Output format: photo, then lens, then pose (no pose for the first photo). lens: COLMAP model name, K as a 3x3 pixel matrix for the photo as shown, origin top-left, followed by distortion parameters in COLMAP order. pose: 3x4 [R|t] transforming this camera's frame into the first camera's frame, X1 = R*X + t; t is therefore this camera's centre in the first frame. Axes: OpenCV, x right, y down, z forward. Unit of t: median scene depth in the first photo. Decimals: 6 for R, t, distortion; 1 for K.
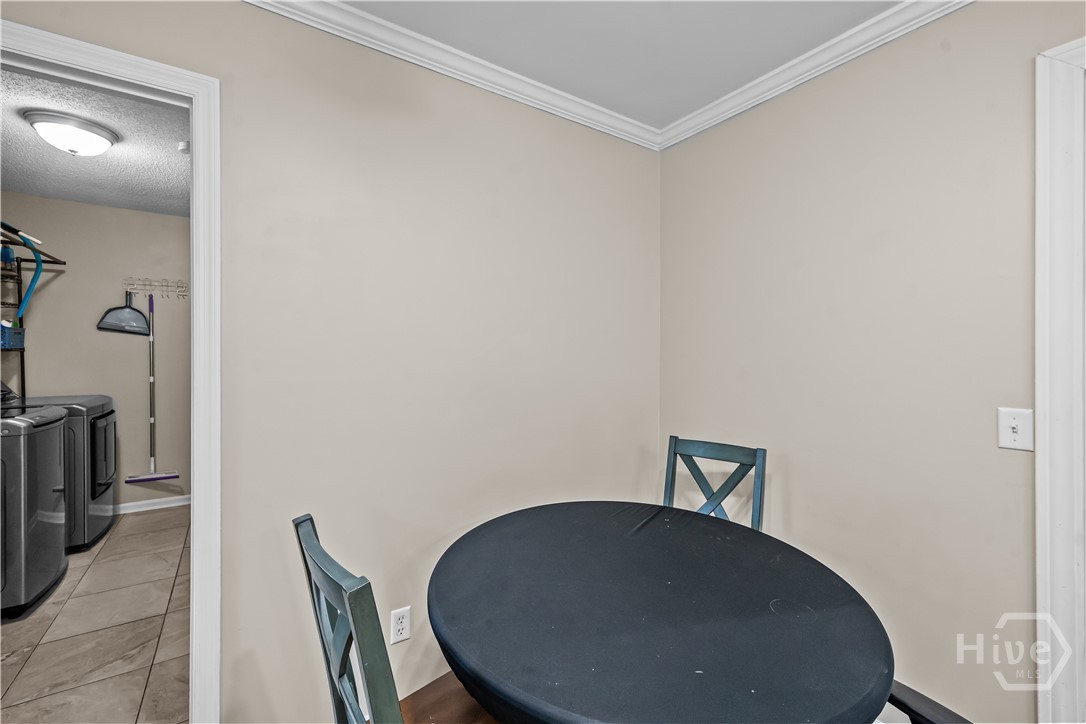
lens RADIAL K [[451.9, 0, 539.0], [0, 451.9, 355.5], [0, 0, 1]] dist [0.000064, -0.000046]
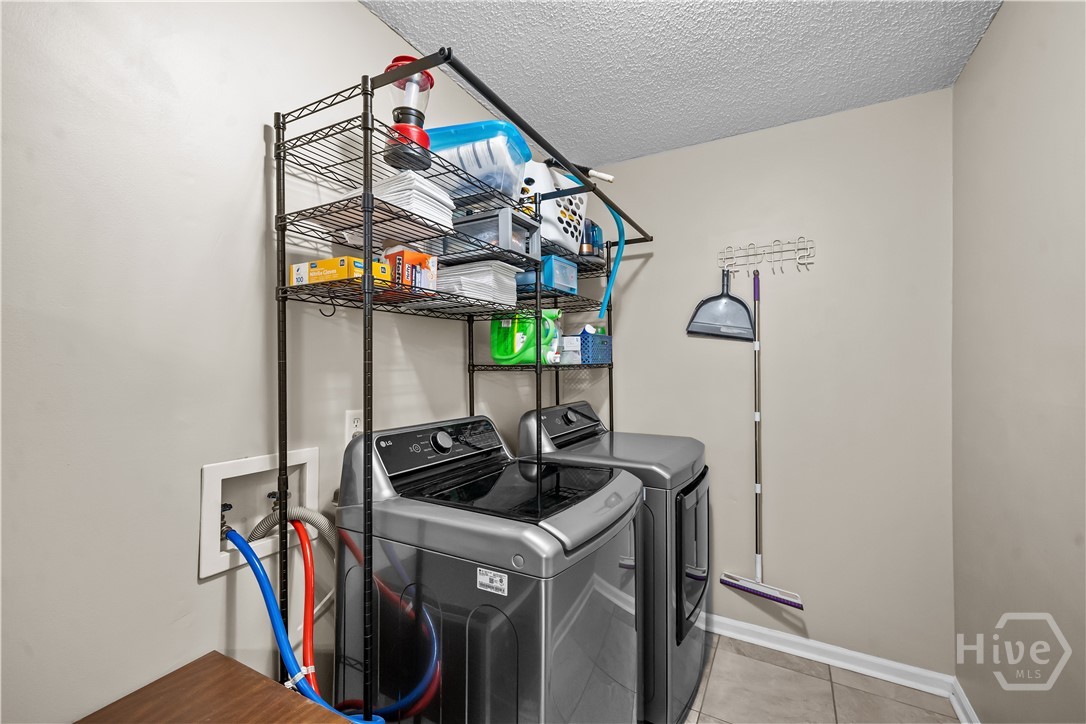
lens RADIAL K [[455.6, 0, 546.9], [0, 455.6, 365.3], [0, 0, 1]] dist [0.000922, 0.000177]
pose [[0.472013, -0.002804, -0.881587, -0.480280], [-0.007266, 0.999949, -0.007070, -0.006838], [0.881561, 0.009743, 0.471969, 0.498213]]
